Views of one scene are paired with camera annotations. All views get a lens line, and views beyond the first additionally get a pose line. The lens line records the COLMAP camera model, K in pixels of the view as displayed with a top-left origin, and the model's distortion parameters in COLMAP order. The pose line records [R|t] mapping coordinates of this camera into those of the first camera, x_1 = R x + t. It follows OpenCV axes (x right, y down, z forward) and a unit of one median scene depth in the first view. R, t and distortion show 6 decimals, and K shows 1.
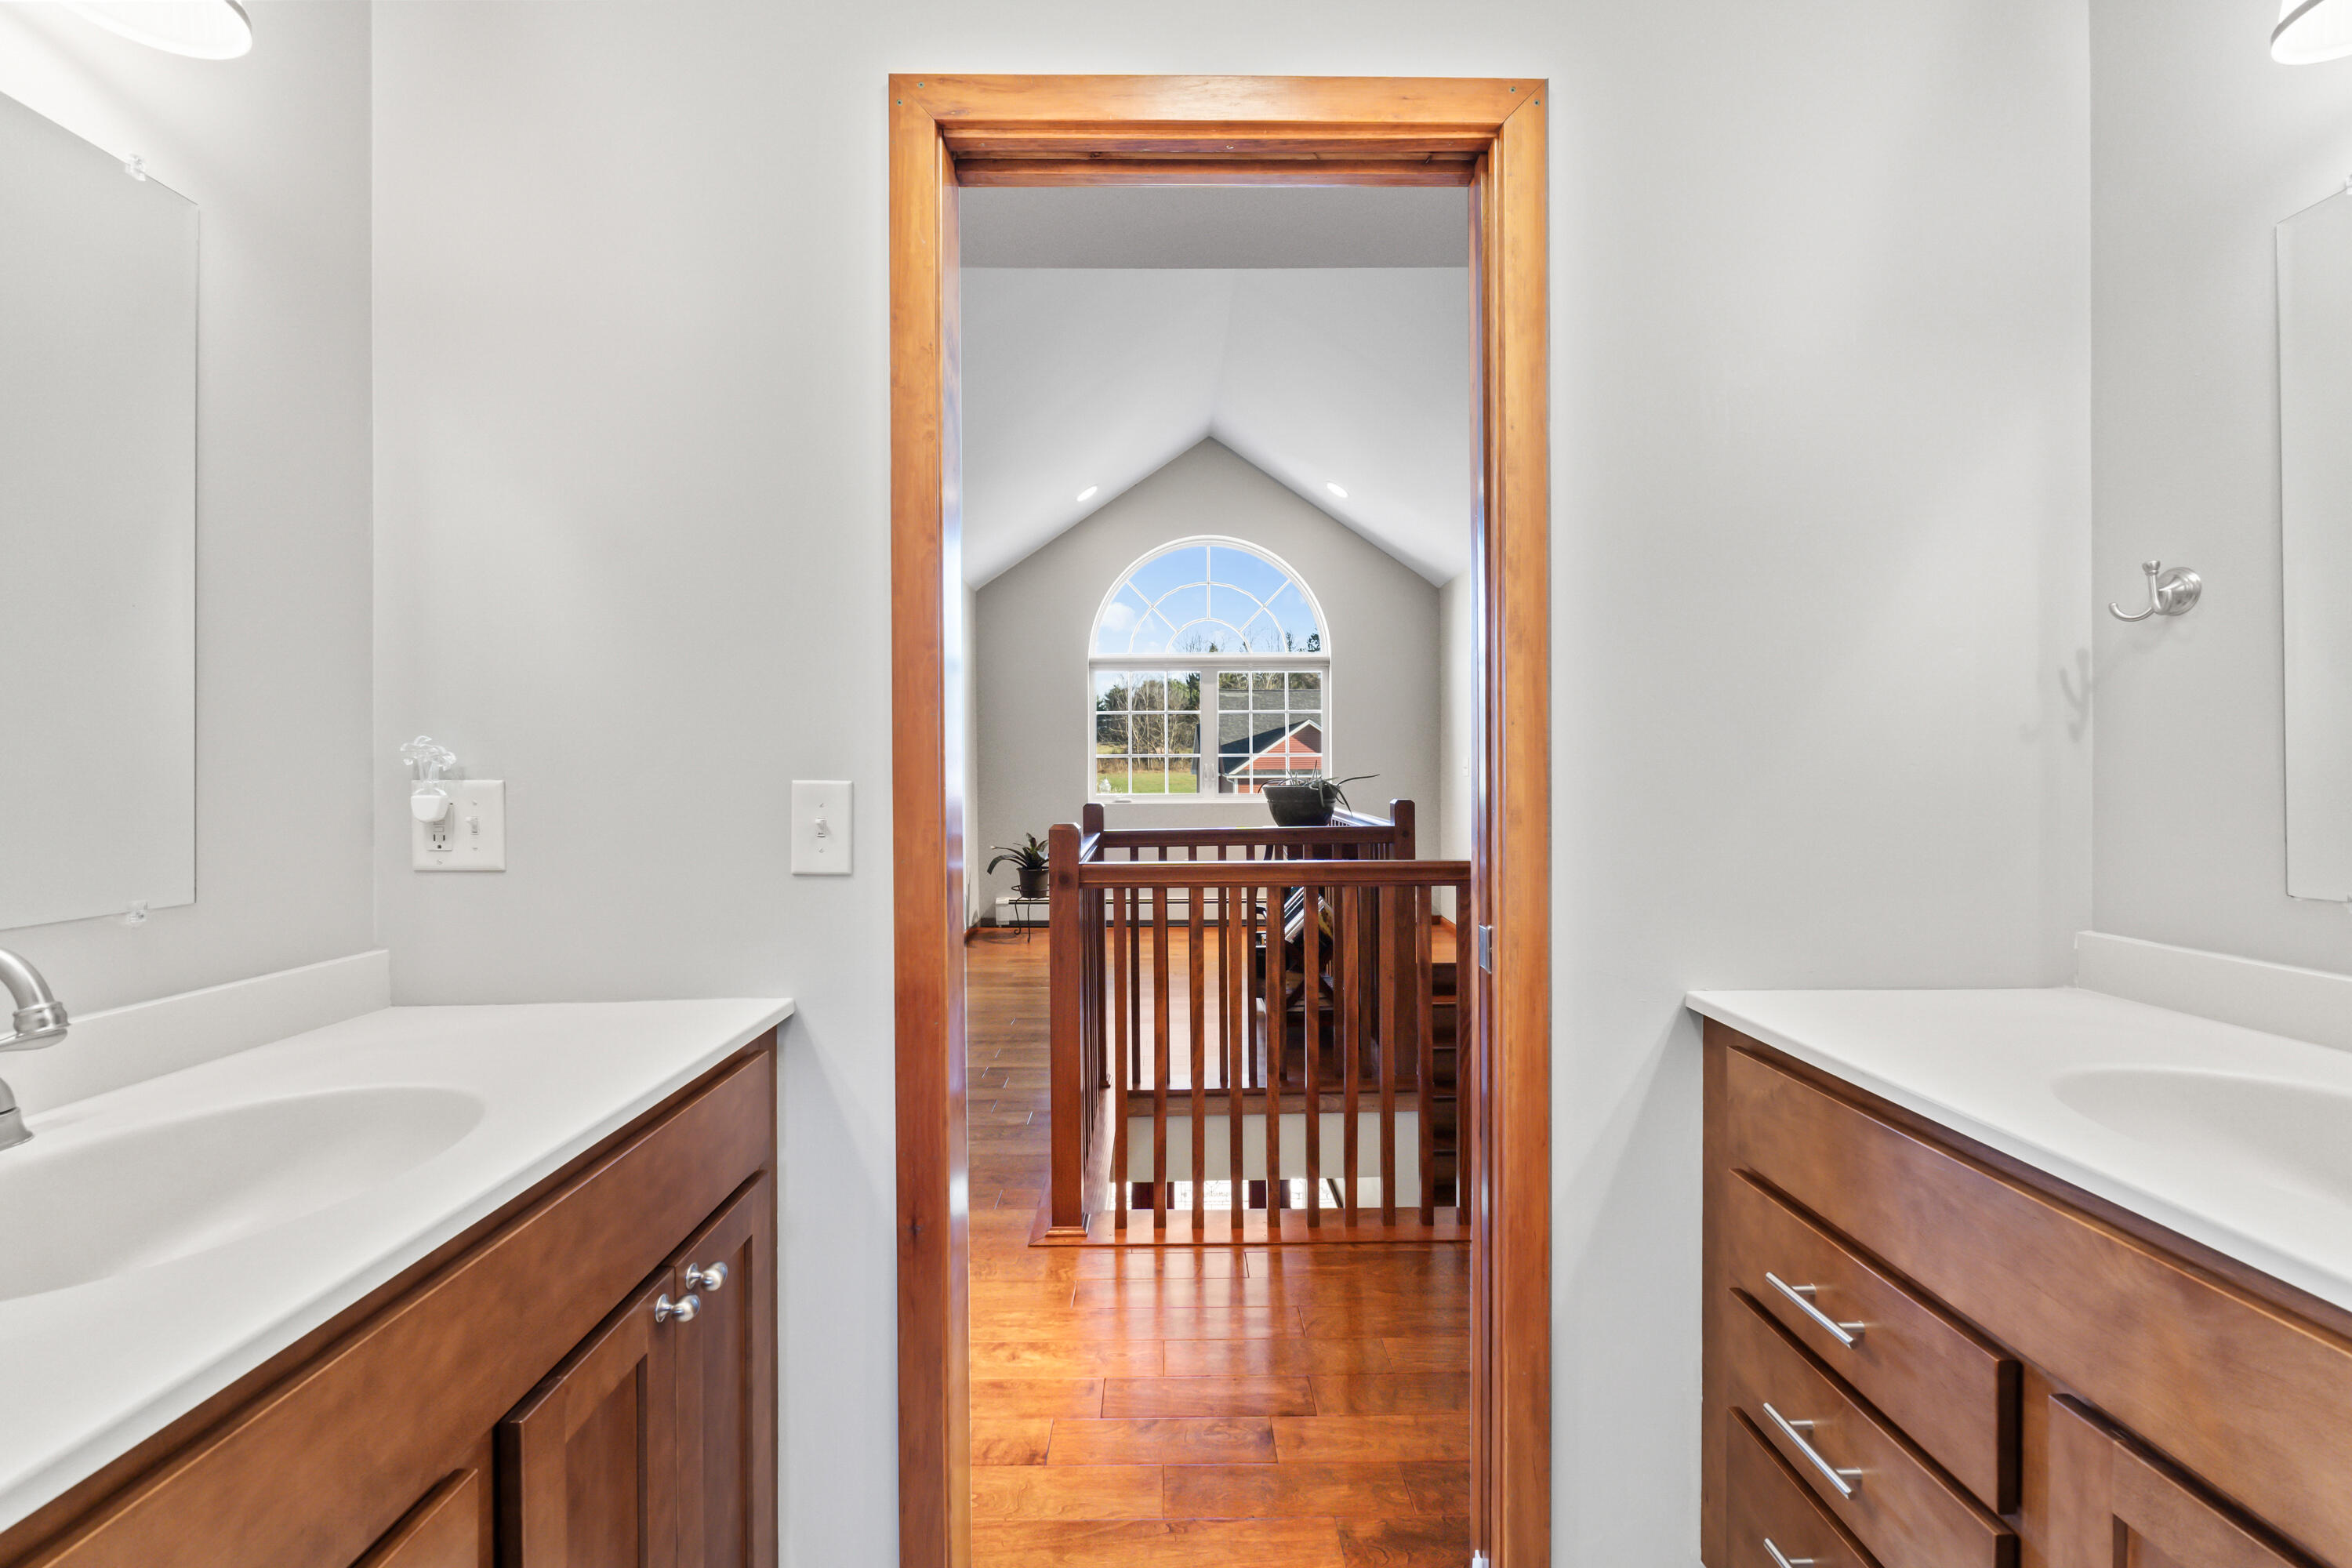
lens RADIAL K [[991.6, 0, 1176.0], [0, 991.6, 784.0], [0, 0, 1]] dist [-0.011933, -0.000113]
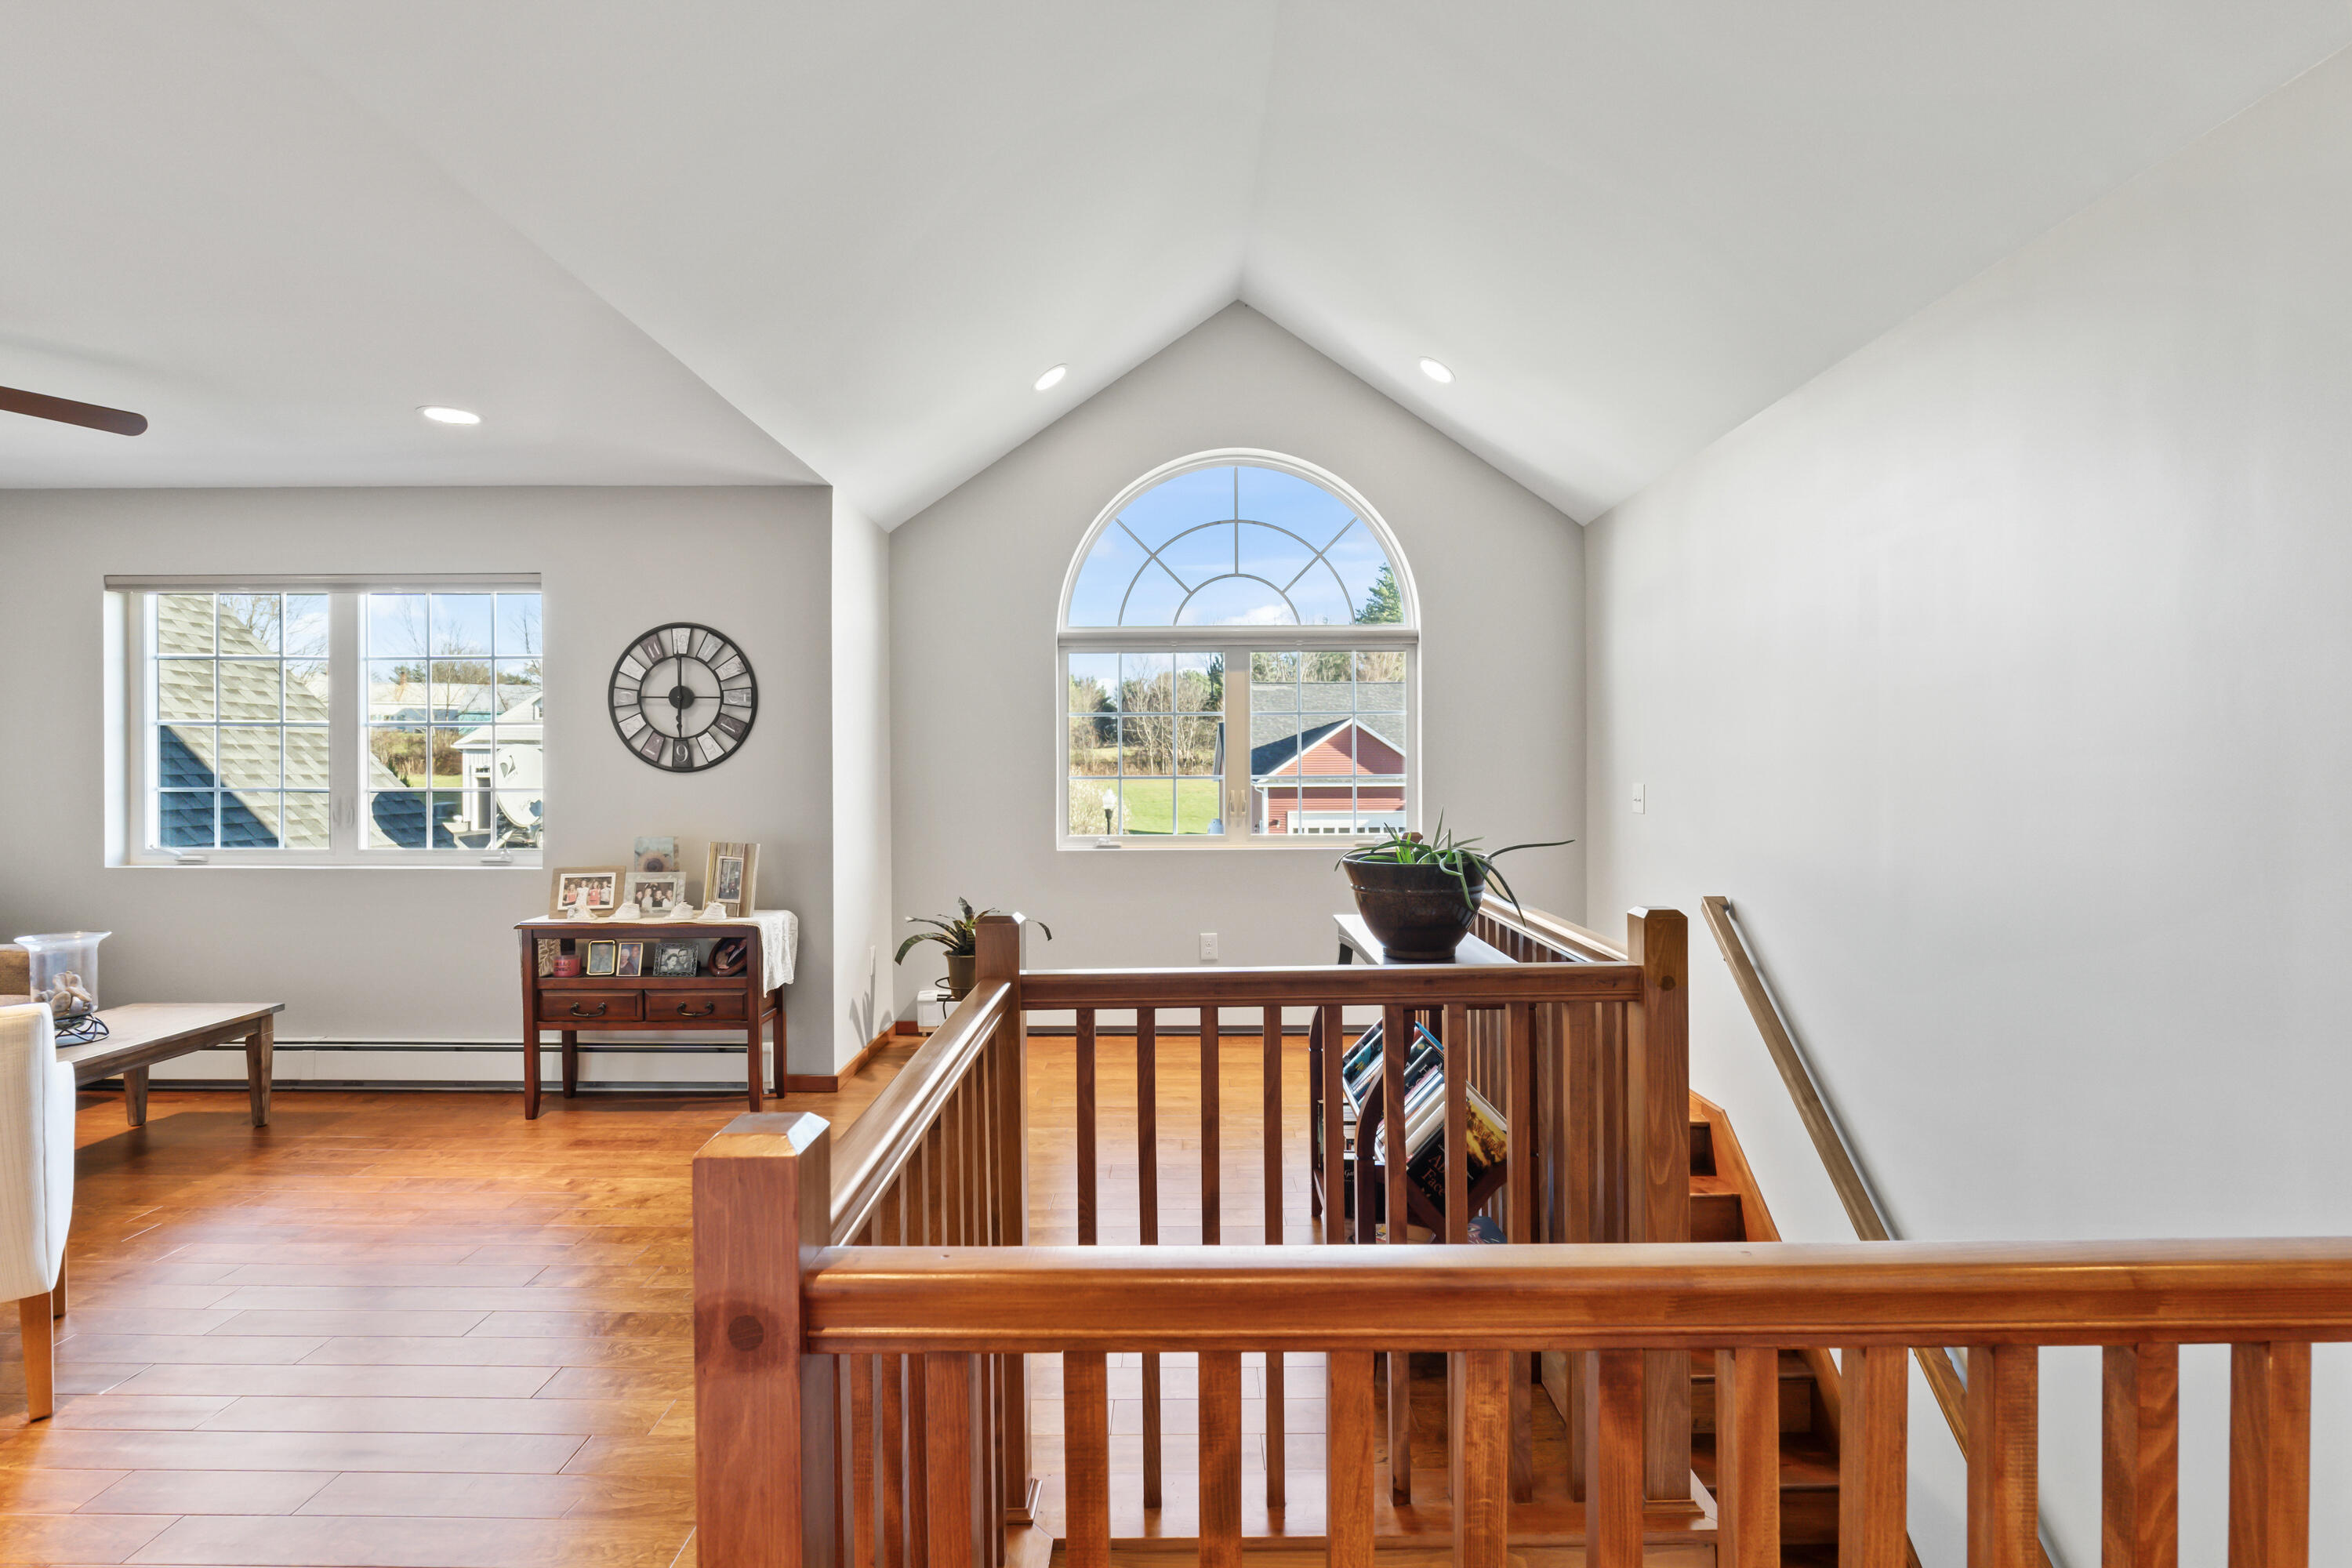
lens RADIAL K [[1120.0, 0, 1176.0], [0, 1120.0, 784.0], [0, 0, 1]] dist [0.000515, -0.000031]
pose [[0.999847, 0.000348, -0.017469, 0.009593], [-0.000434, 0.999988, -0.004877, -0.038968], [0.017468, 0.004883, 0.999836, 0.457221]]
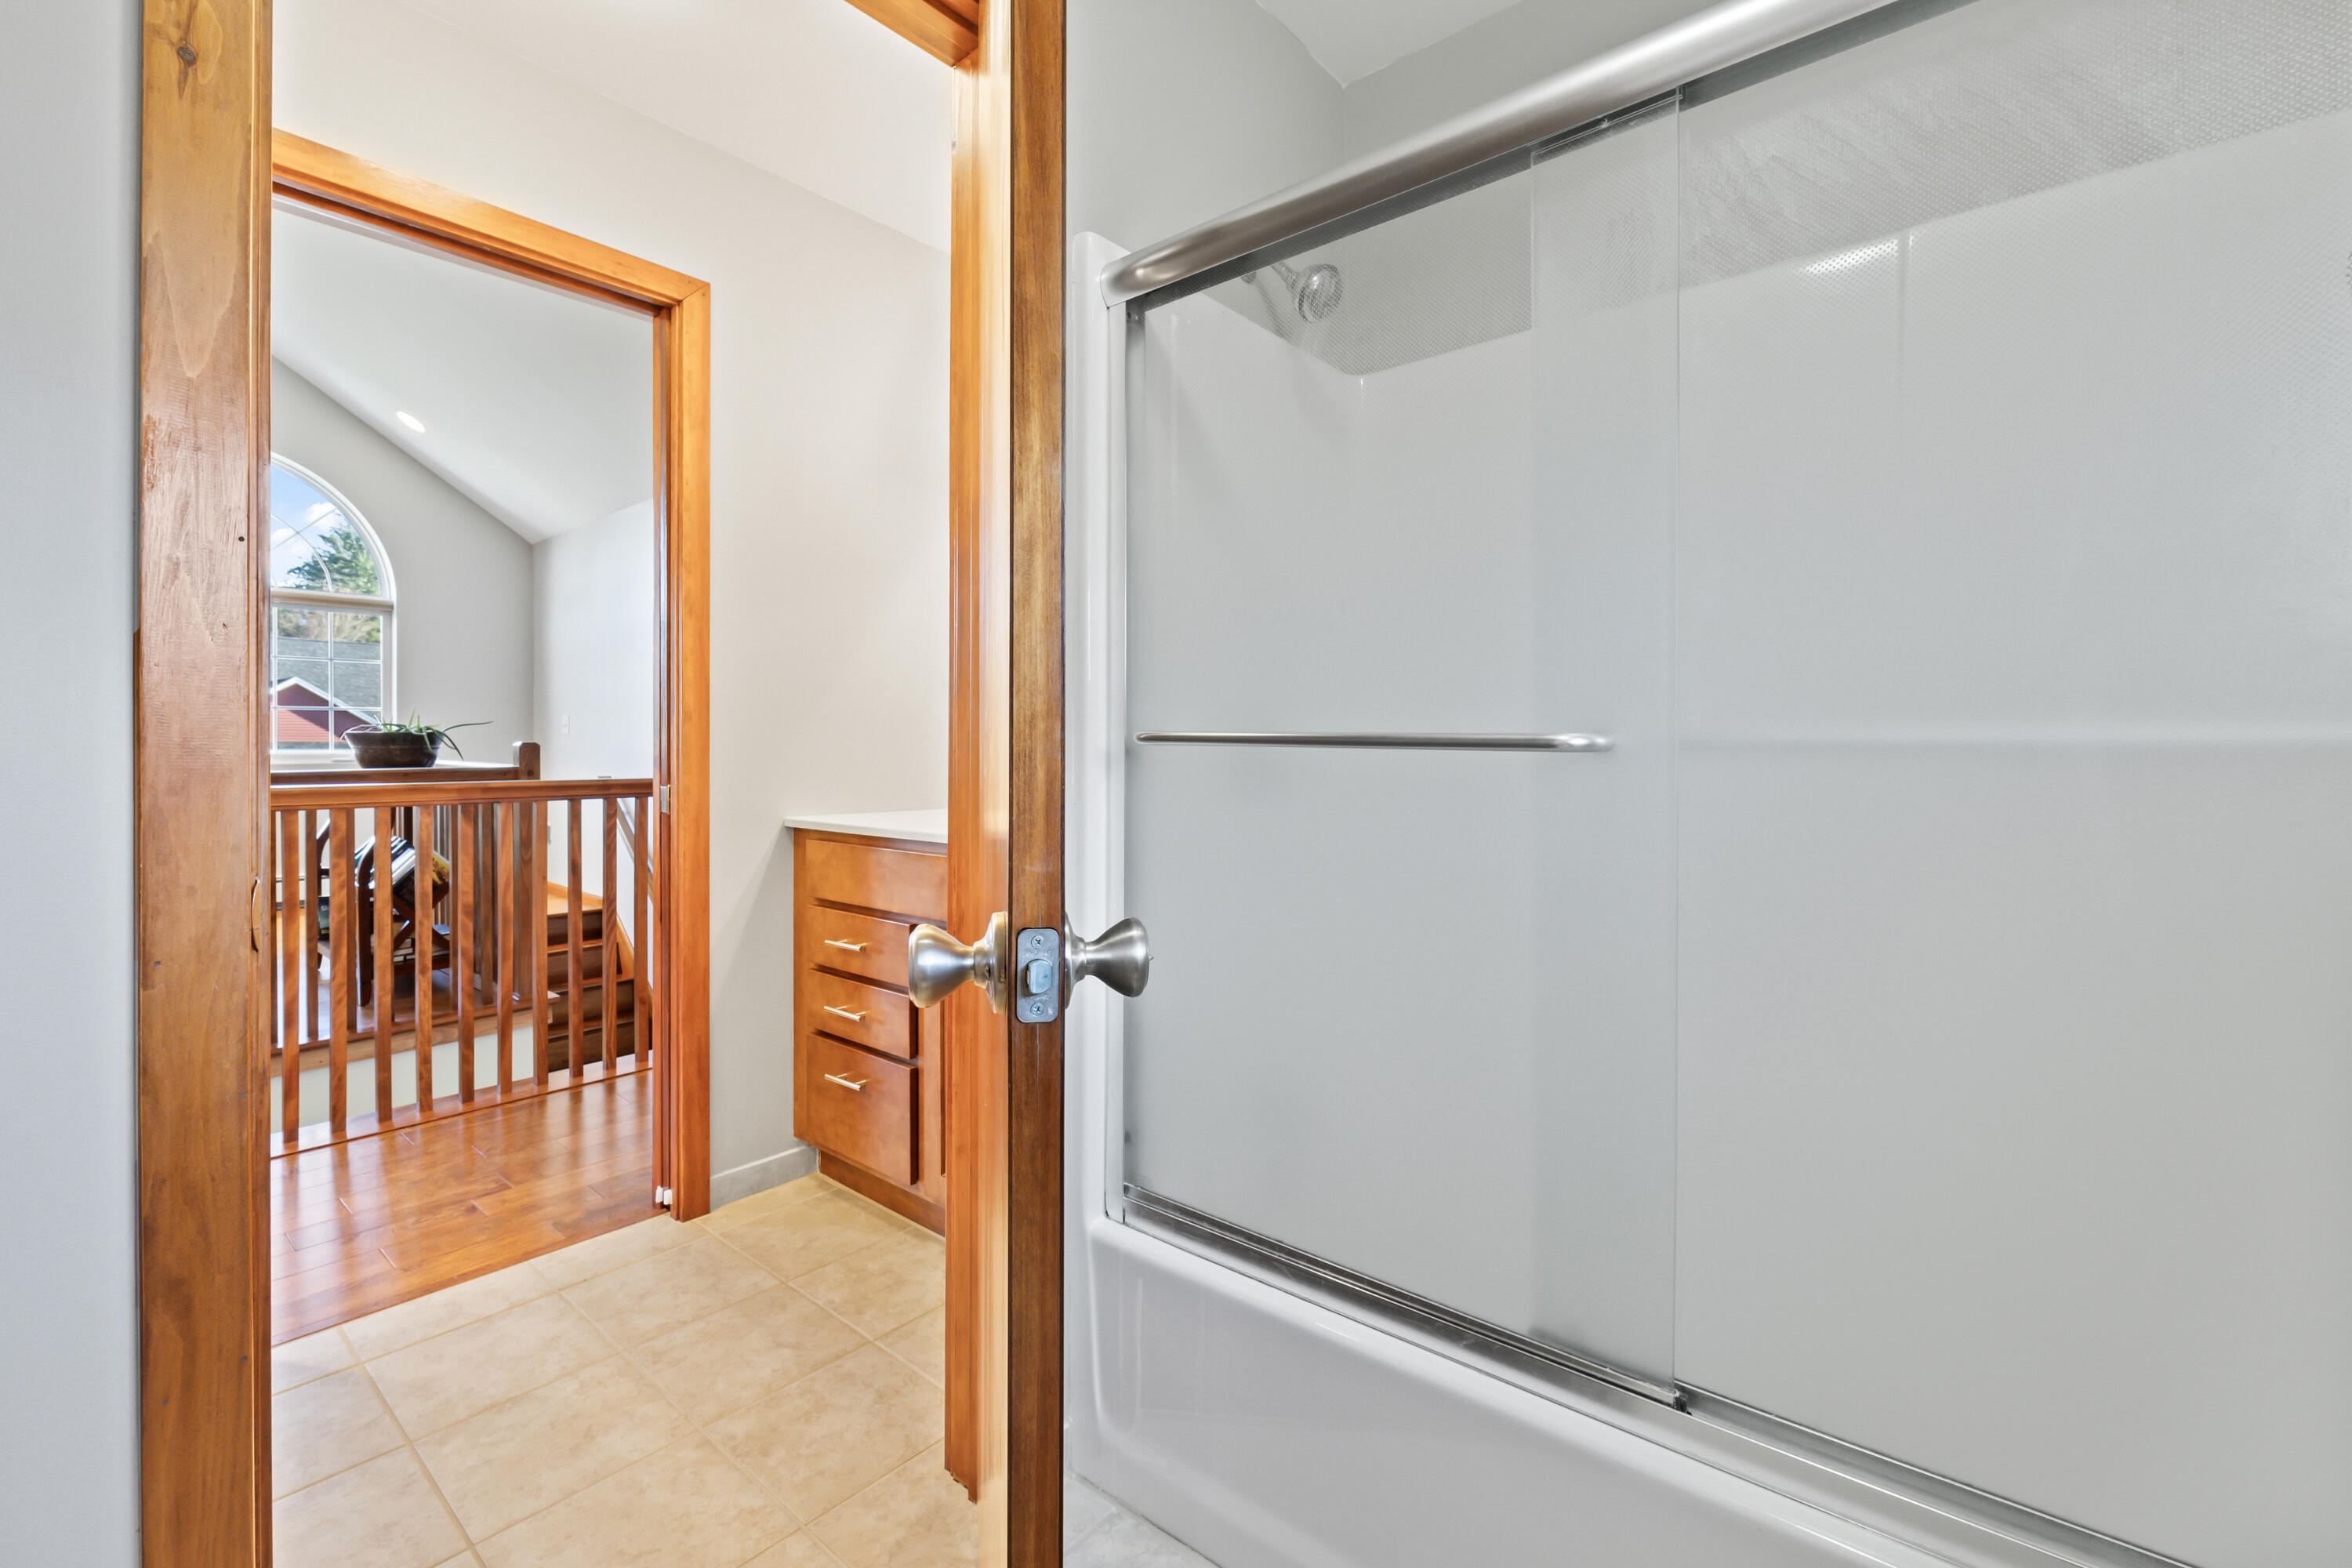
lens RADIAL K [[1009.6, 0, 1173.7], [0, 1009.6, 749.5], [0, 0, 1]] dist [-0.002756, -0.000271]
pose [[0.651617, 0.007847, 0.758507, -0.147208], [0.003587, 0.999903, -0.013425, 0.041098], [-0.758539, 0.011469, 0.651526, -0.260207]]
